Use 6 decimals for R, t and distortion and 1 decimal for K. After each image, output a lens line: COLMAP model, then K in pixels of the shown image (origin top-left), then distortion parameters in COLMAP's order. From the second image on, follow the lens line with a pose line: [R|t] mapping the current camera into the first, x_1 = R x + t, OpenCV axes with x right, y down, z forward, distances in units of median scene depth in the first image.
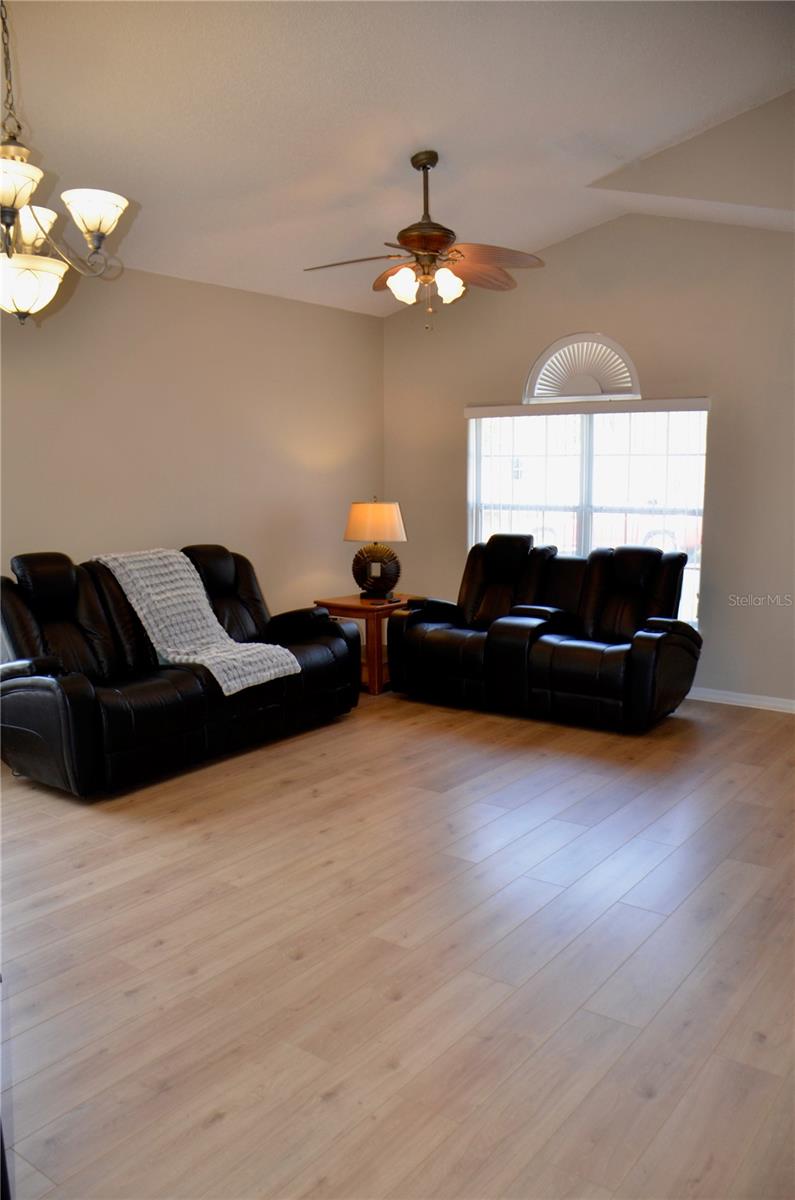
lens RADIAL K [[961.7, 0, 406.2], [0, 961.7, 631.0], [0, 0, 1]] dist [-0.134180, 0.095773]
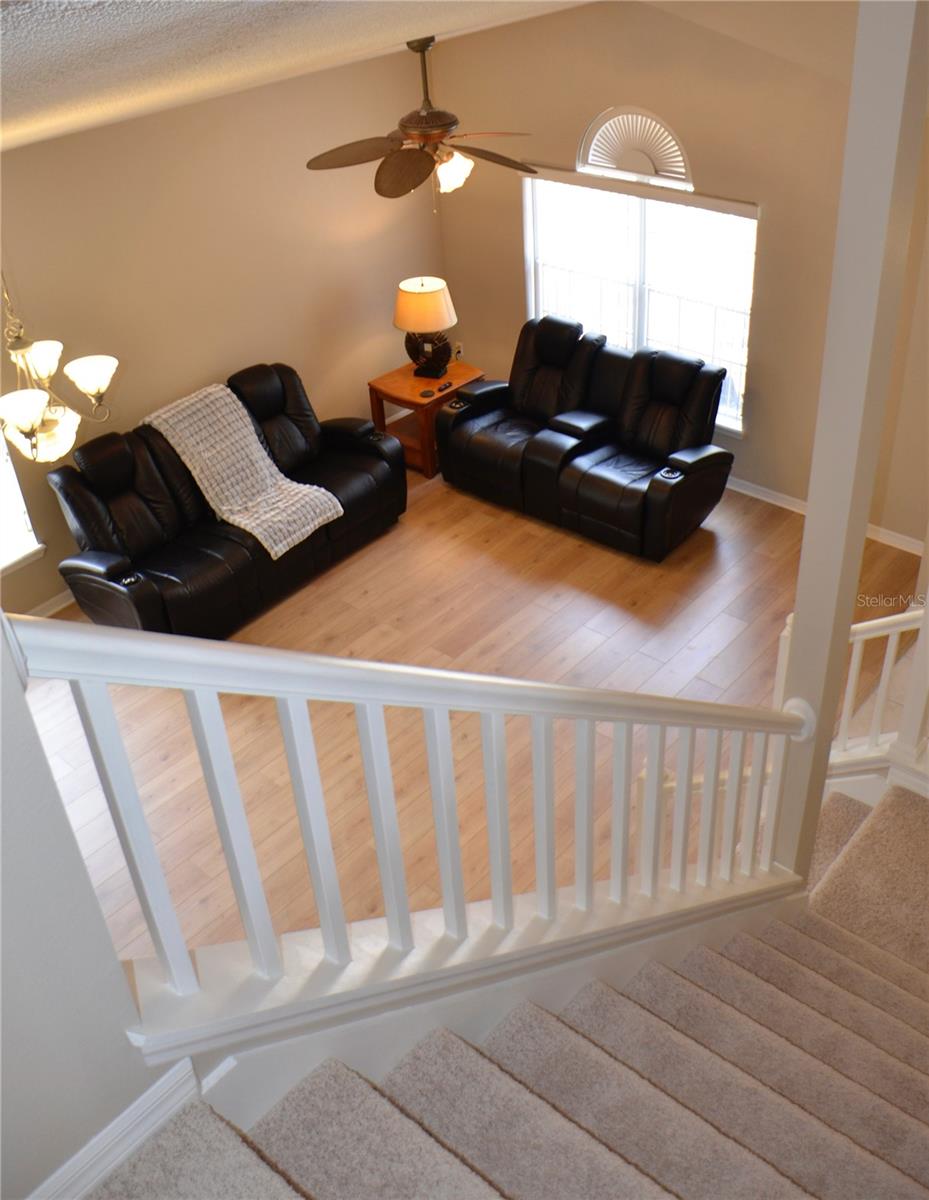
lens RADIAL K [[1165.3, 0, 464.5], [0, 1165.3, 600.0], [0, 0, 1]] dist [-0.141759, -0.000653]
pose [[0.995013, 0.004004, -0.099664, 0.166889], [0.038120, 0.908079, 0.417059, -0.431468], [0.092173, -0.418779, 0.903398, -0.242271]]
